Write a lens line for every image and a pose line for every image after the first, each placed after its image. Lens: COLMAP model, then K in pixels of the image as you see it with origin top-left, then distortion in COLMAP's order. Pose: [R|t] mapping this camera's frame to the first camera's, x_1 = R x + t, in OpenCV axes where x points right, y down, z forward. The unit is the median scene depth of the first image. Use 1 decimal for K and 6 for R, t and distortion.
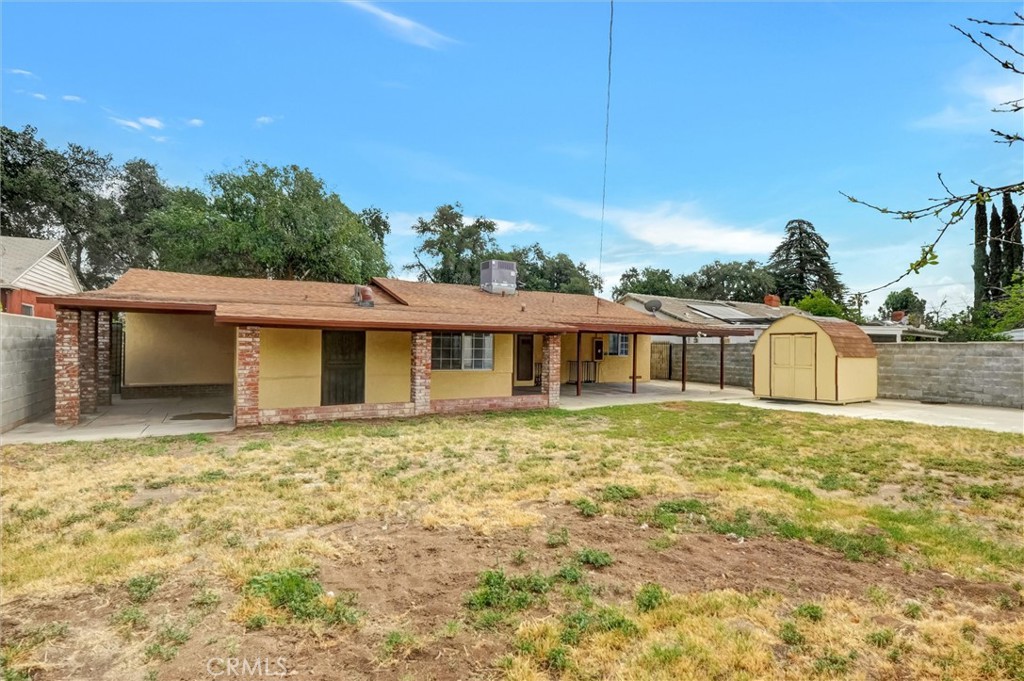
lens RADIAL K [[472.8, 0, 522.1], [0, 472.8, 339.7], [0, 0, 1]] dist [0.003031, -0.005668]
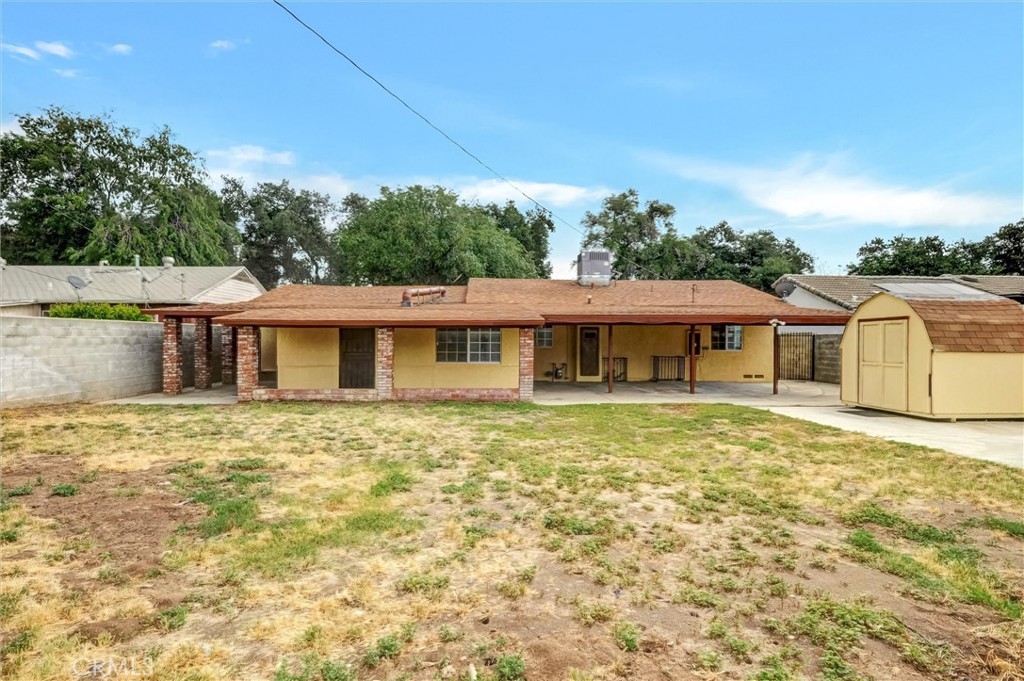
lens RADIAL K [[493.2, 0, 528.7], [0, 493.2, 339.9], [0, 0, 1]] dist [-0.003491, -0.002489]
pose [[0.888111, -0.009501, -0.459531, 0.464229], [0.013898, 0.999884, 0.006186, 0.007234], [0.459419, -0.011880, 0.888140, 0.076274]]
